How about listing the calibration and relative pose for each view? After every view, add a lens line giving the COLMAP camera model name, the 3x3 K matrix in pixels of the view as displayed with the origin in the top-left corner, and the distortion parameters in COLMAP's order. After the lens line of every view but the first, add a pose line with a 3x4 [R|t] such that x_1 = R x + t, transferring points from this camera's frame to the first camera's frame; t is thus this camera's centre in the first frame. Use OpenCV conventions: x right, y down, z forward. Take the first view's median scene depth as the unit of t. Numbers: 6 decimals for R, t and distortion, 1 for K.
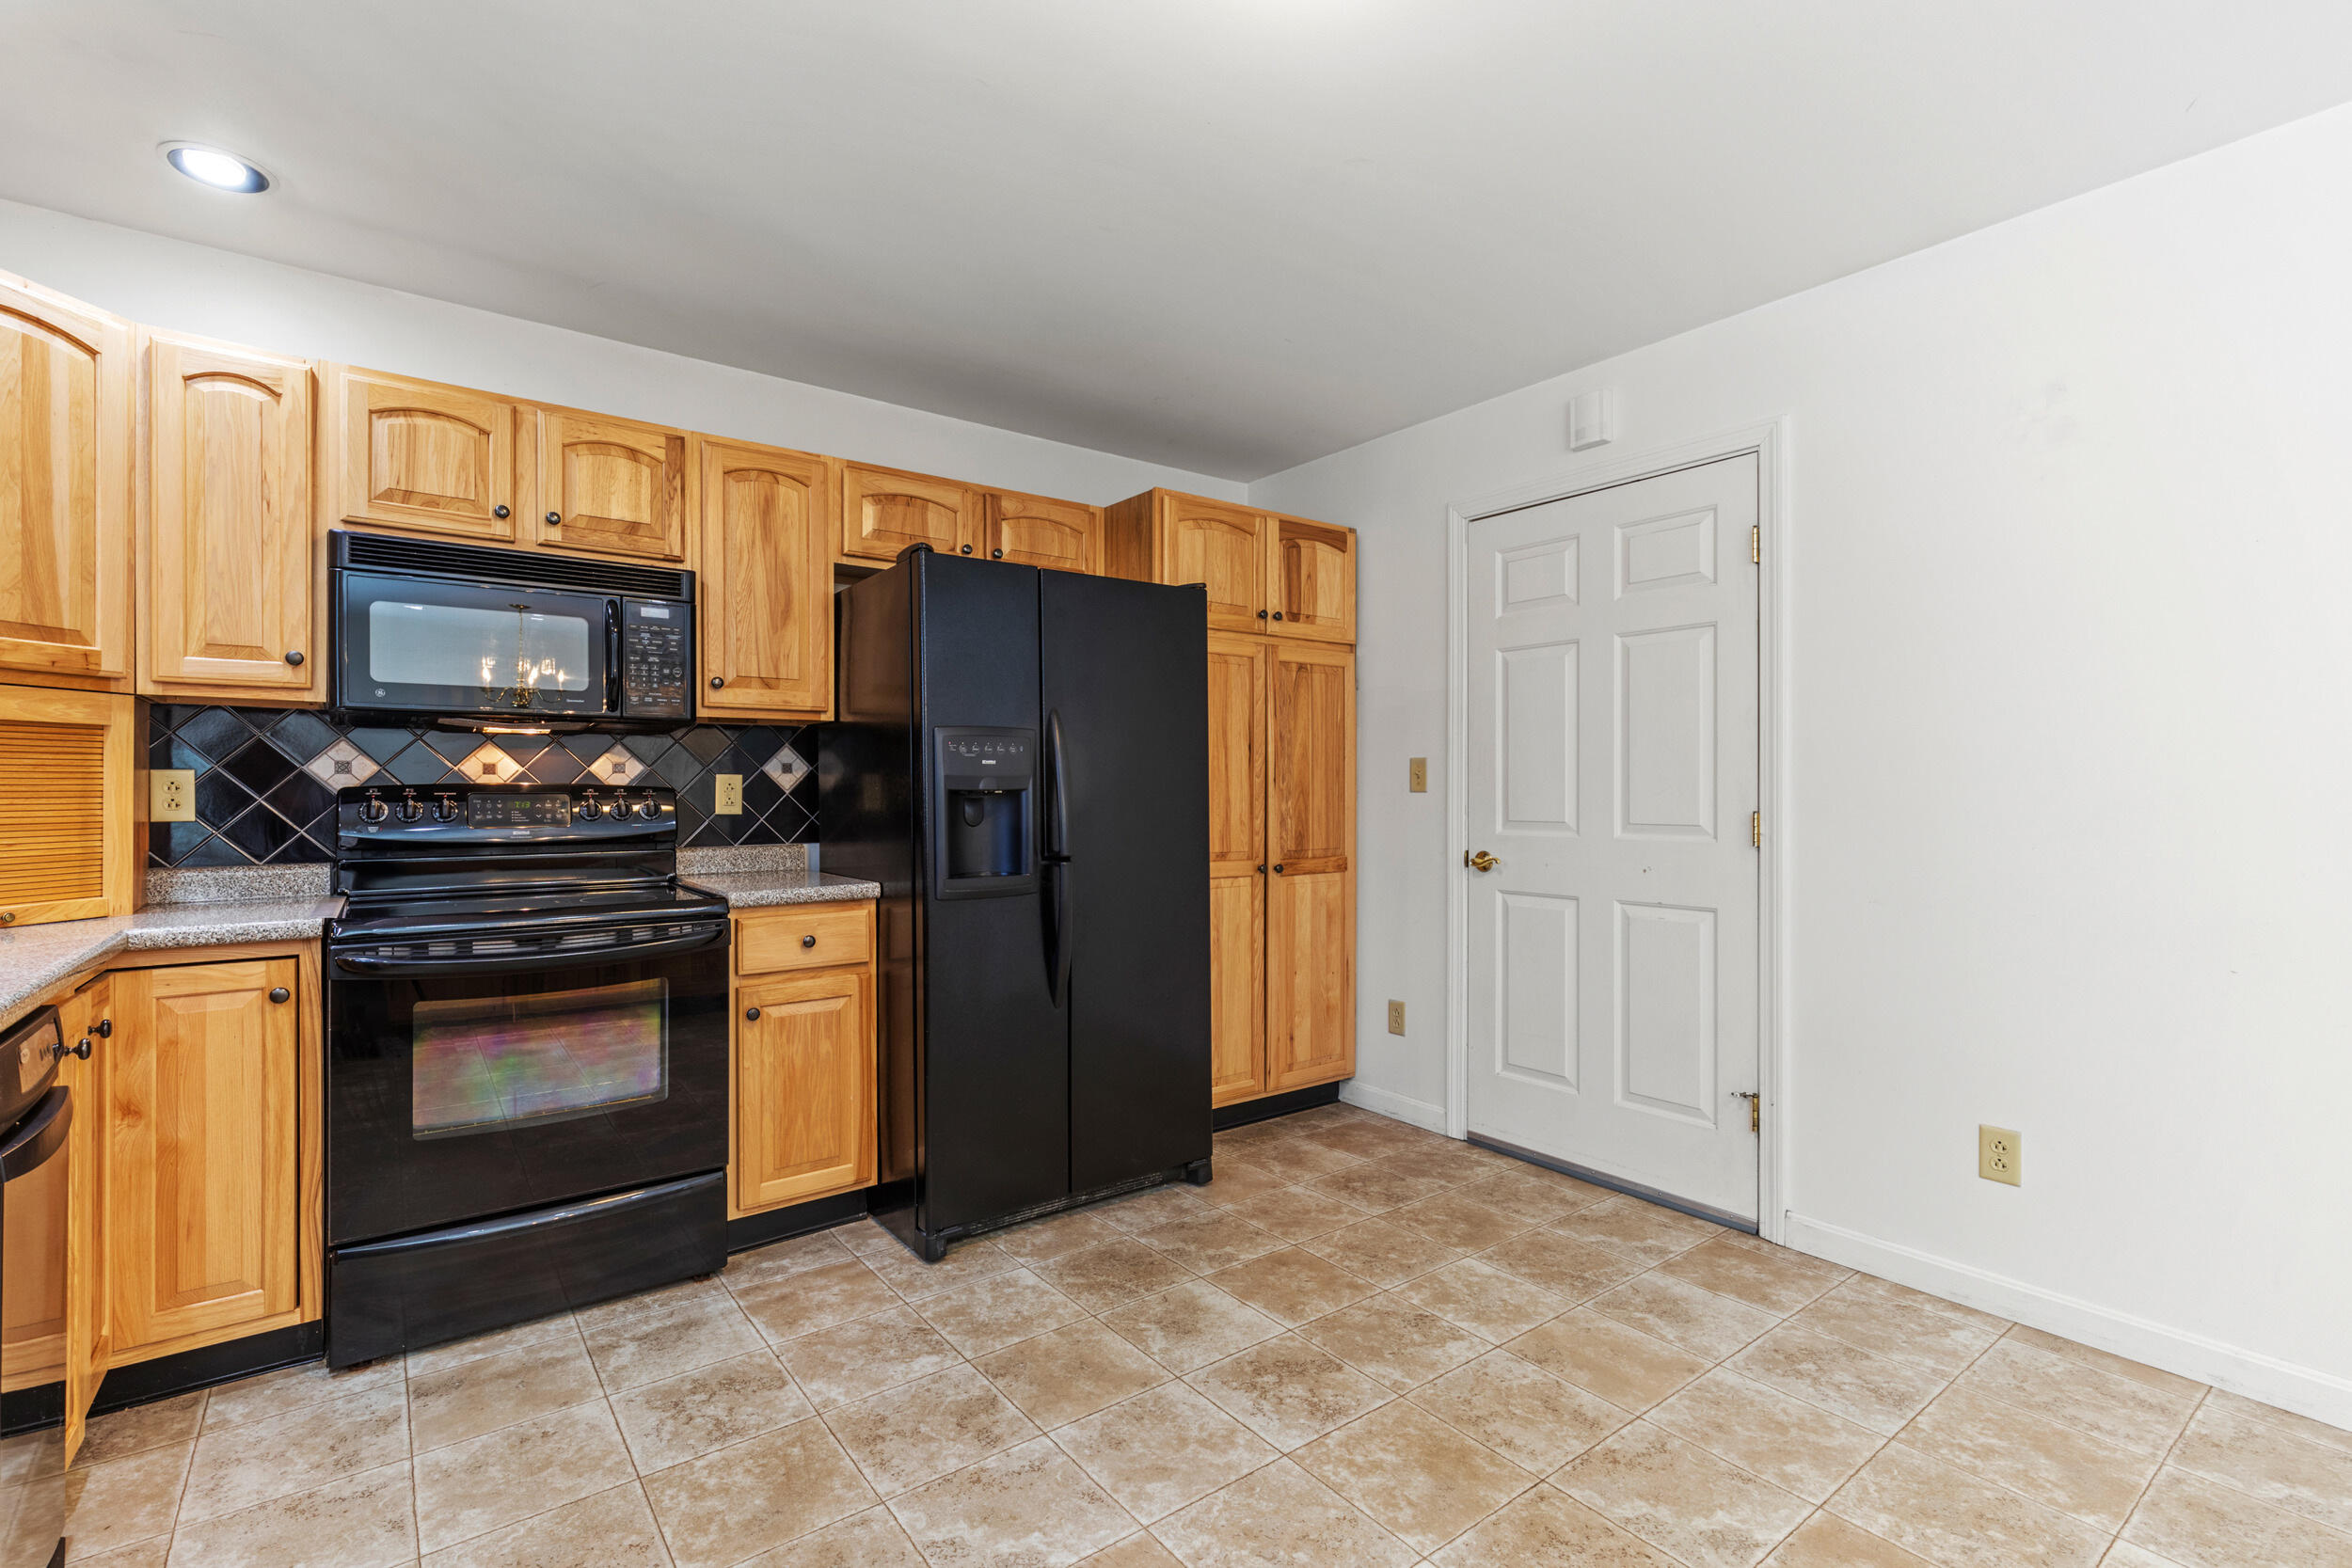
lens RADIAL K [[1055.2, 0, 1148.7], [0, 1055.2, 788.1], [0, 0, 1]] dist [0.005187, 0.000058]
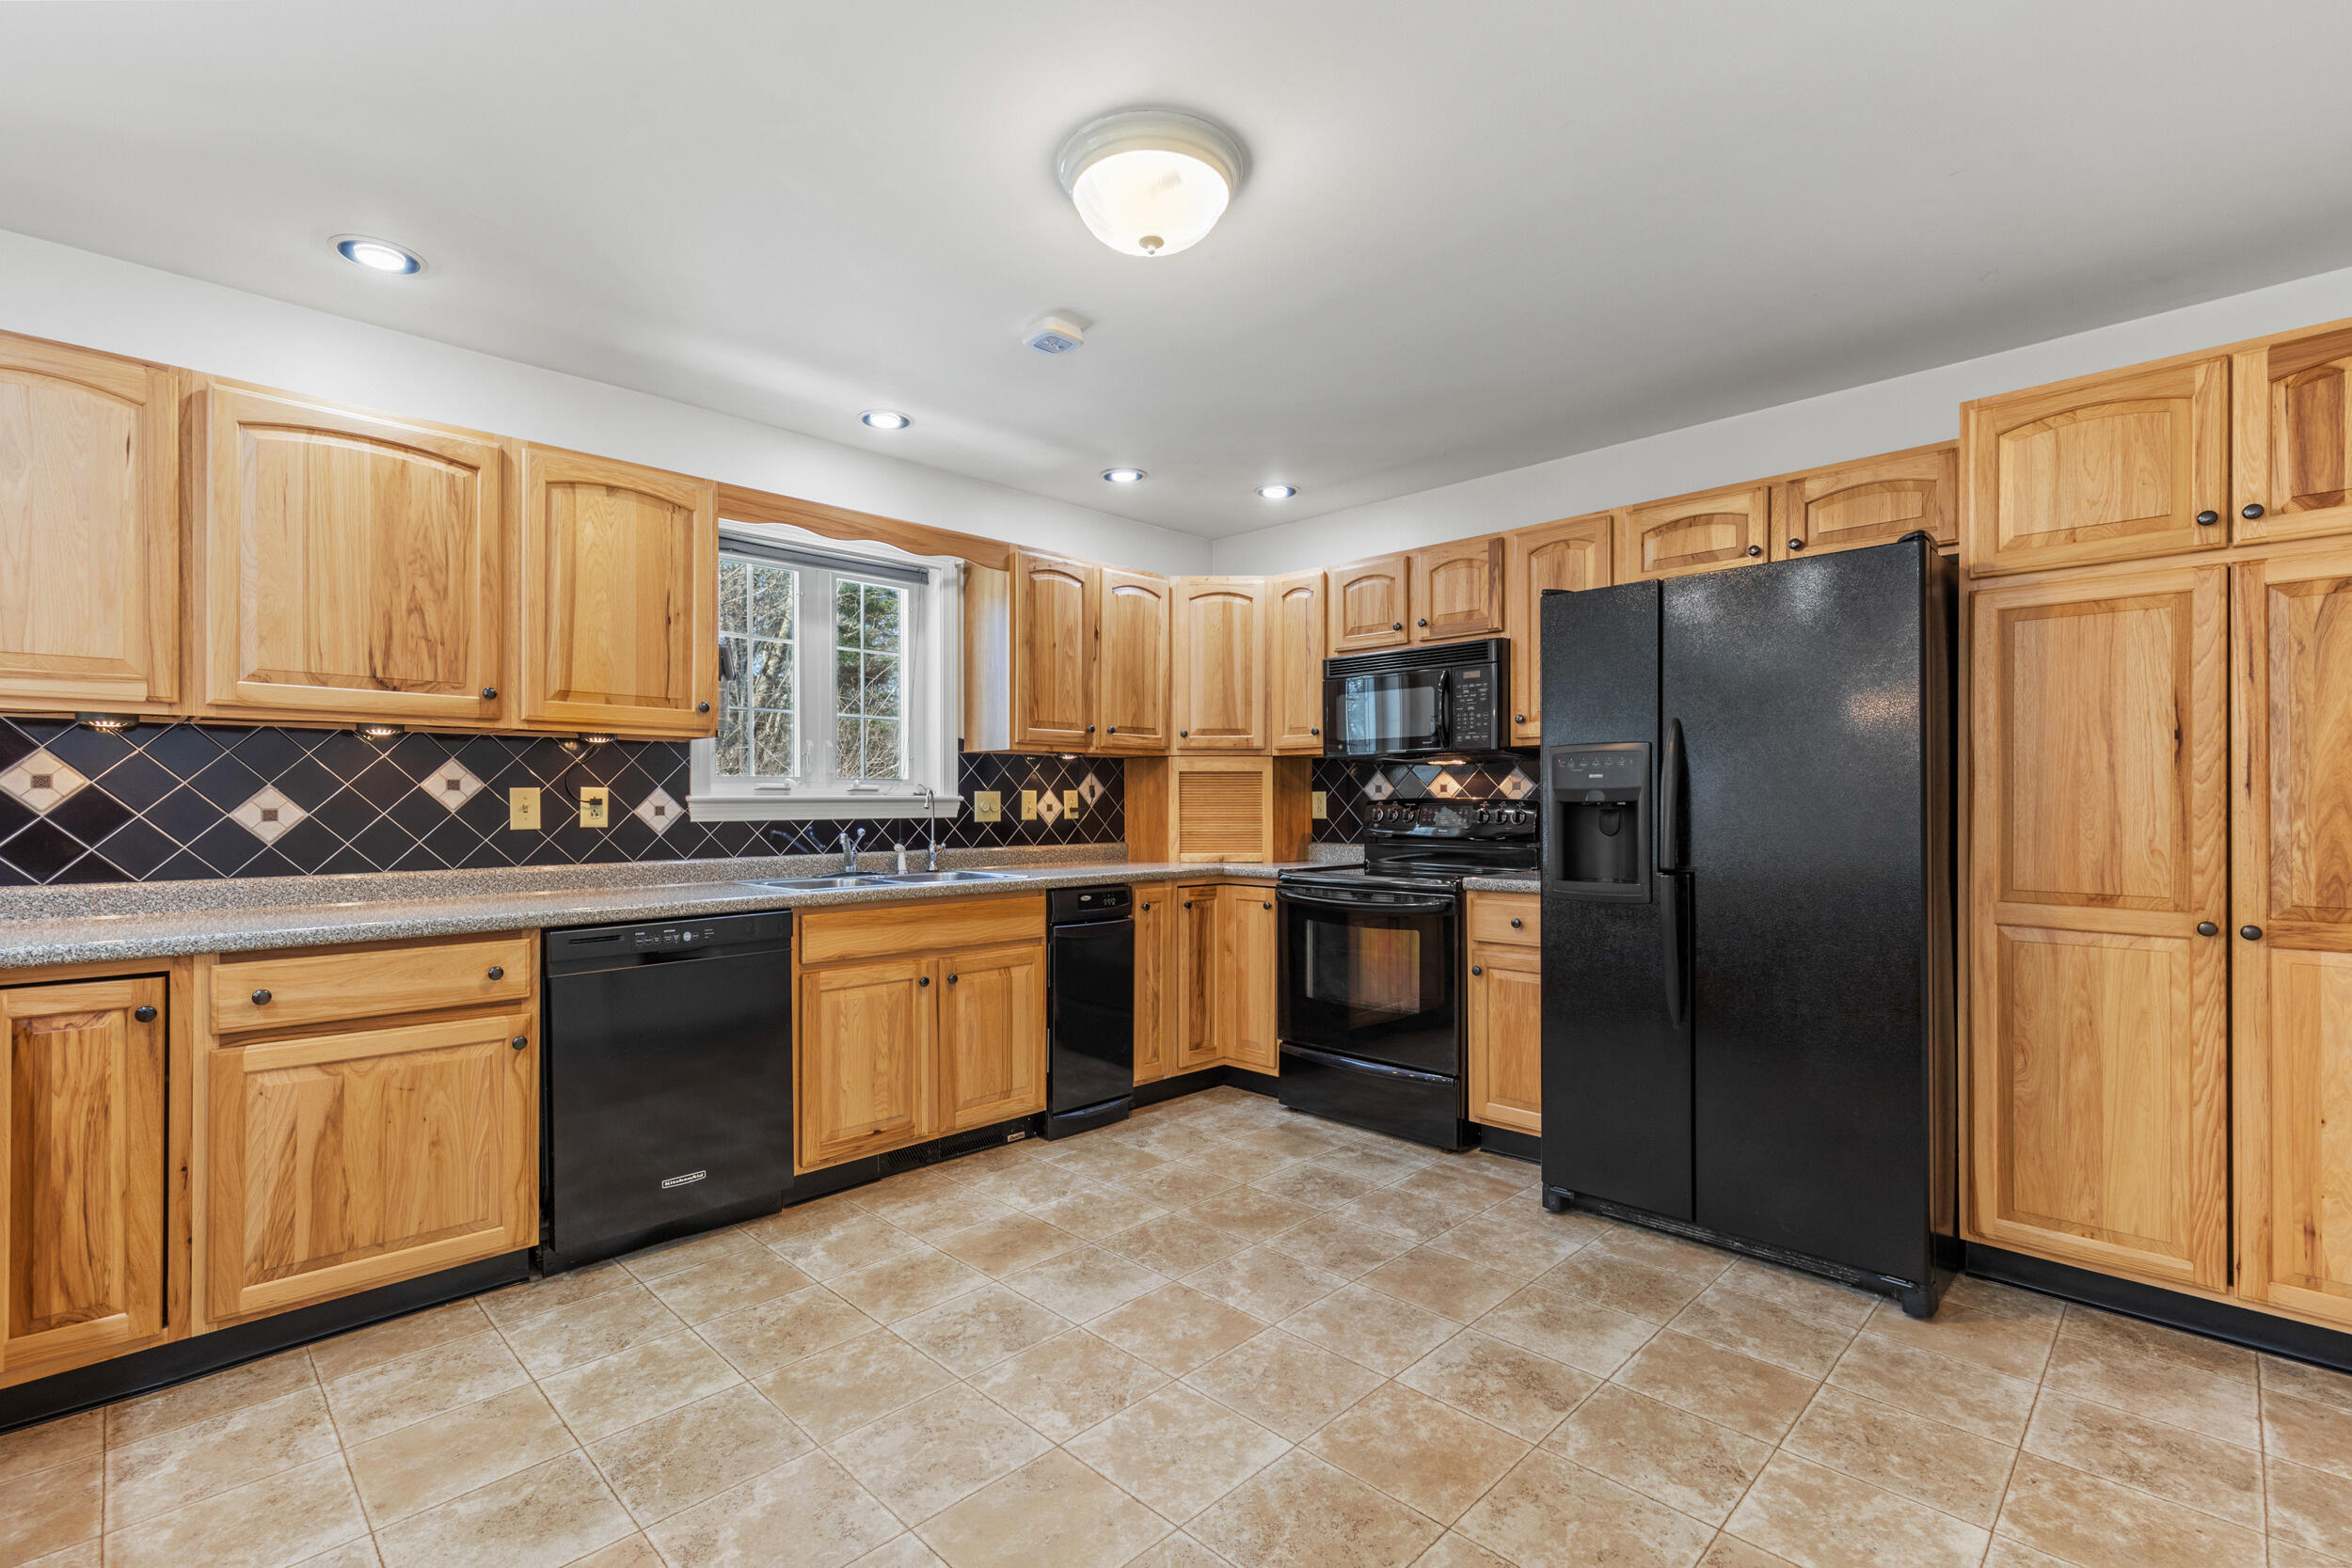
lens RADIAL K [[1043.2, 0, 1165.8], [0, 1043.2, 801.4], [0, 0, 1]] dist [0.001870, 0.000186]
pose [[0.147431, -0.001669, -0.989071, 0.860590], [0.000479, 0.999999, -0.001616, 0.002782], [0.989072, -0.000235, 0.147431, 0.417277]]
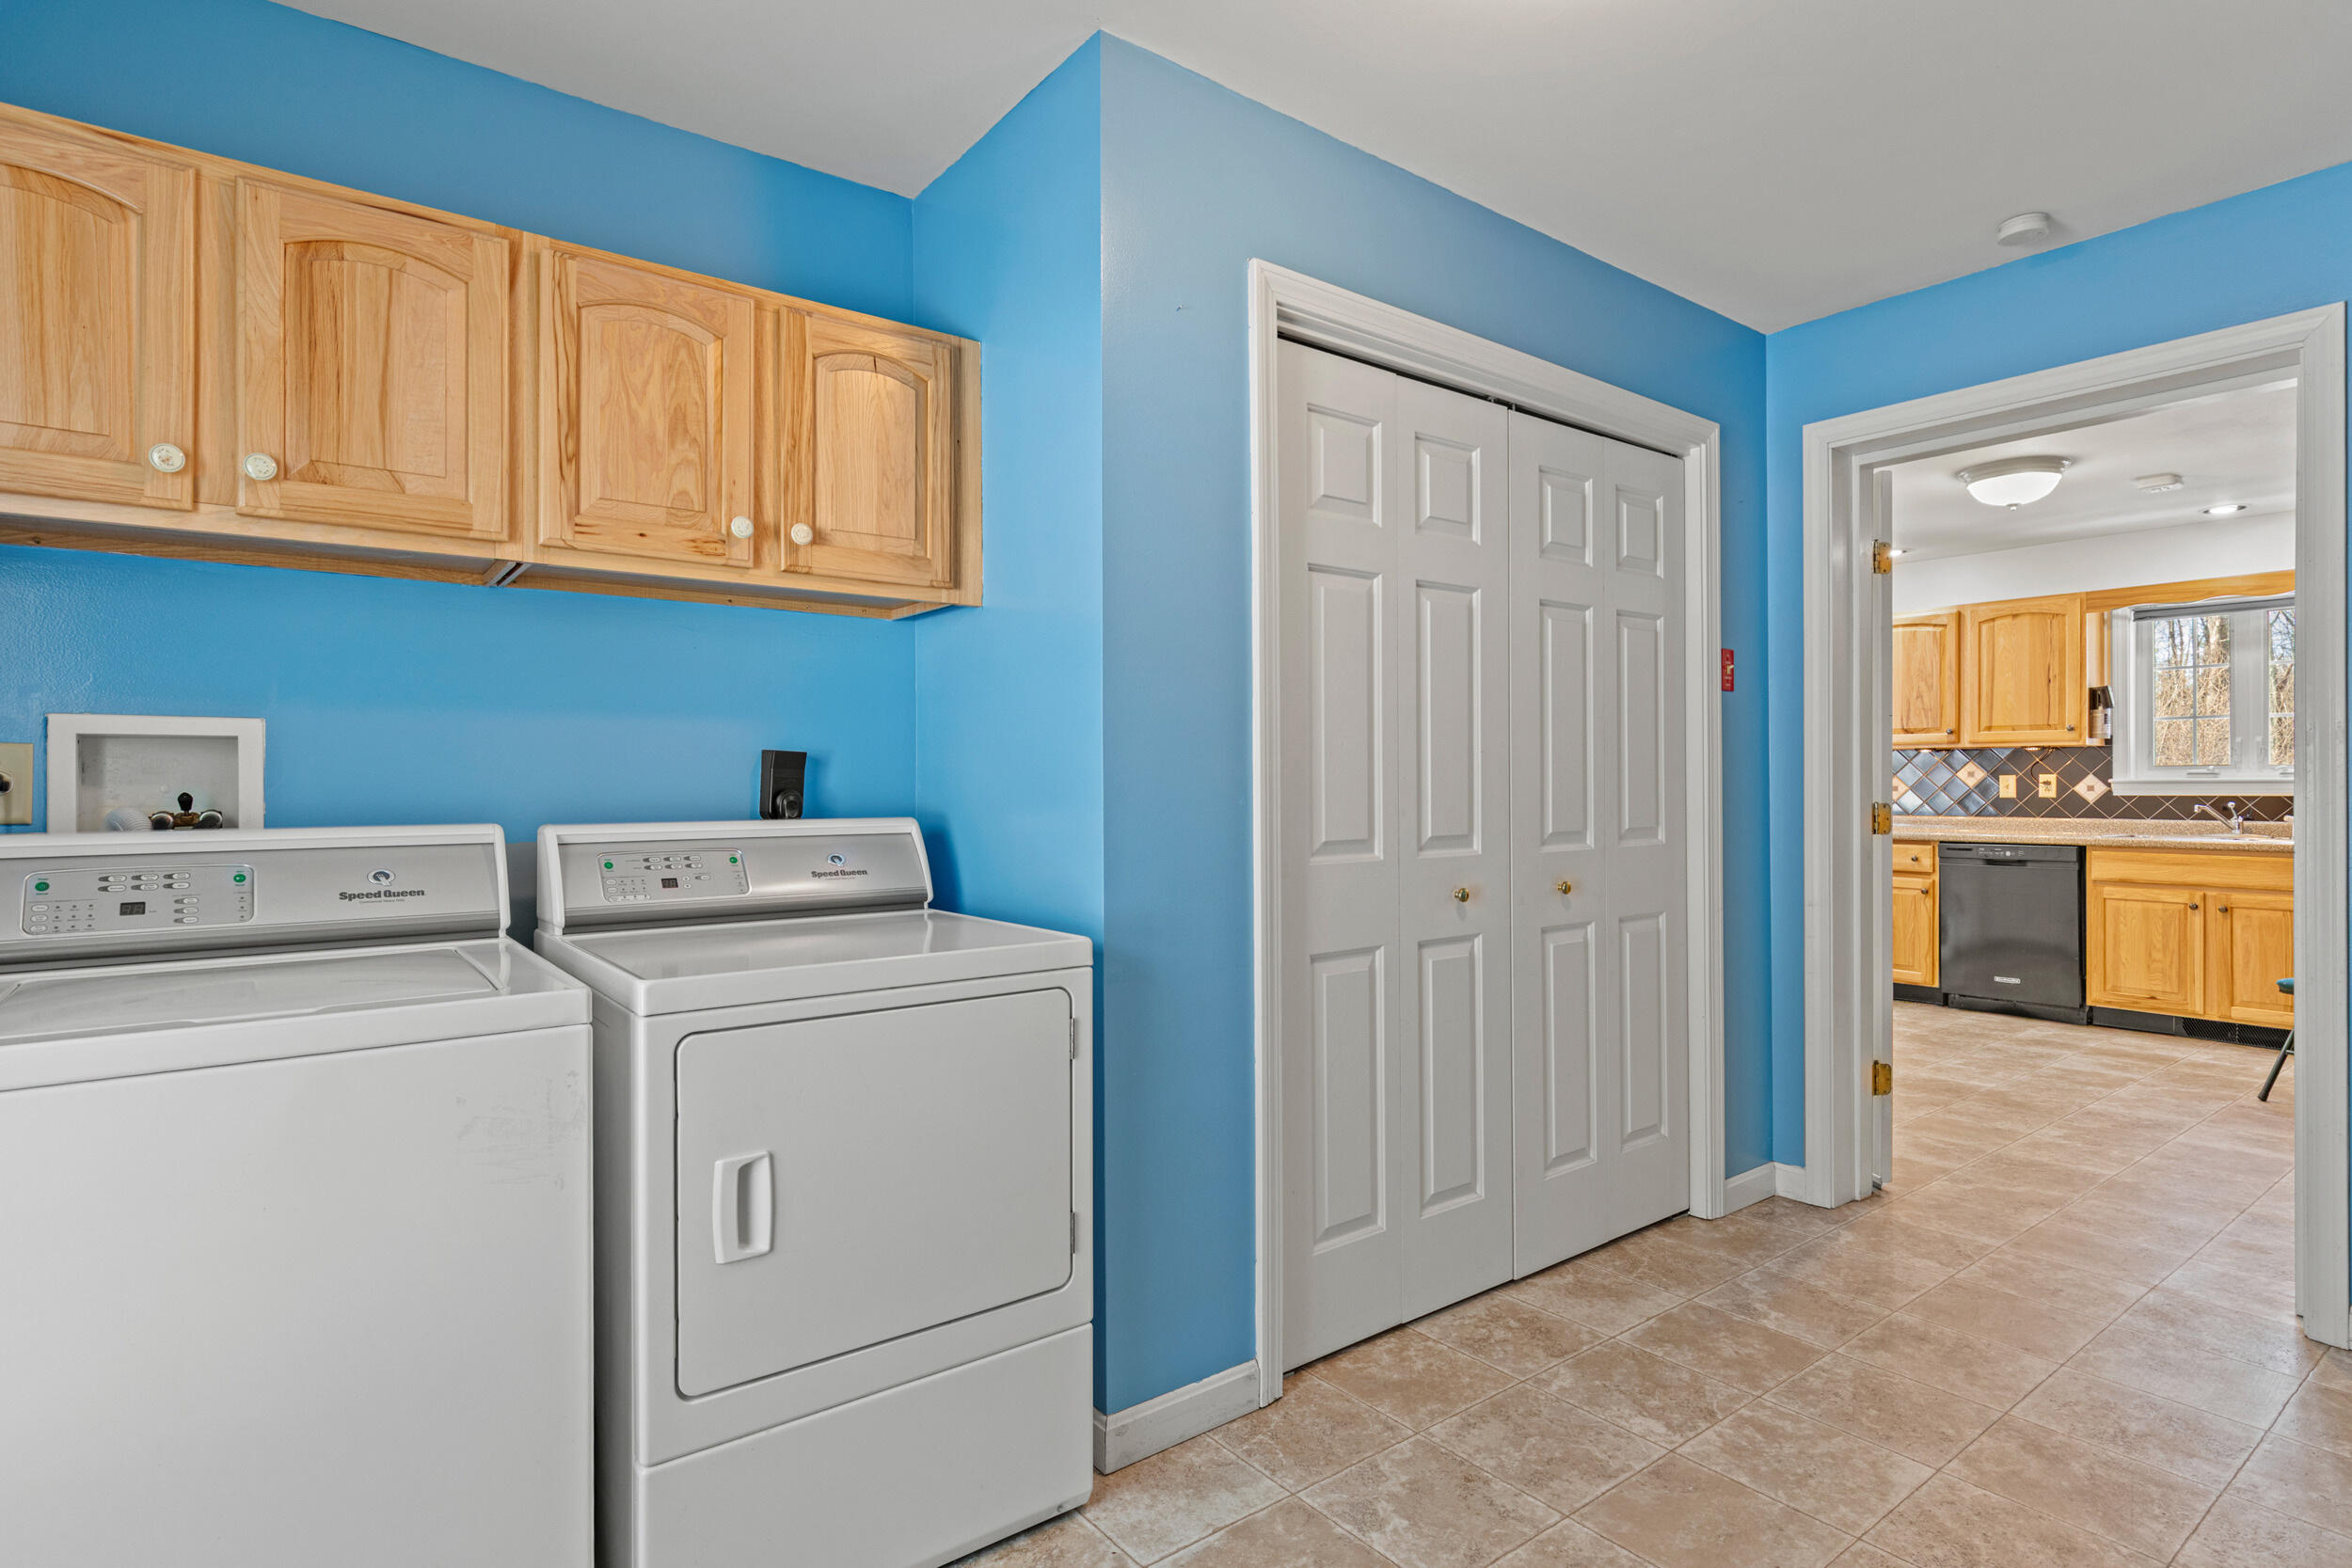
lens RADIAL K [[1210.7, 0, 1176.0], [0, 1210.7, 784.0], [0, 0, 1]] dist [0.006956, 0.001118]
pose [[-0.999695, 0.001330, -0.024661, 1.402954], [0.001298, 0.999998, 0.001317, -0.002277], [0.024662, 0.001284, -0.999695, 2.364928]]
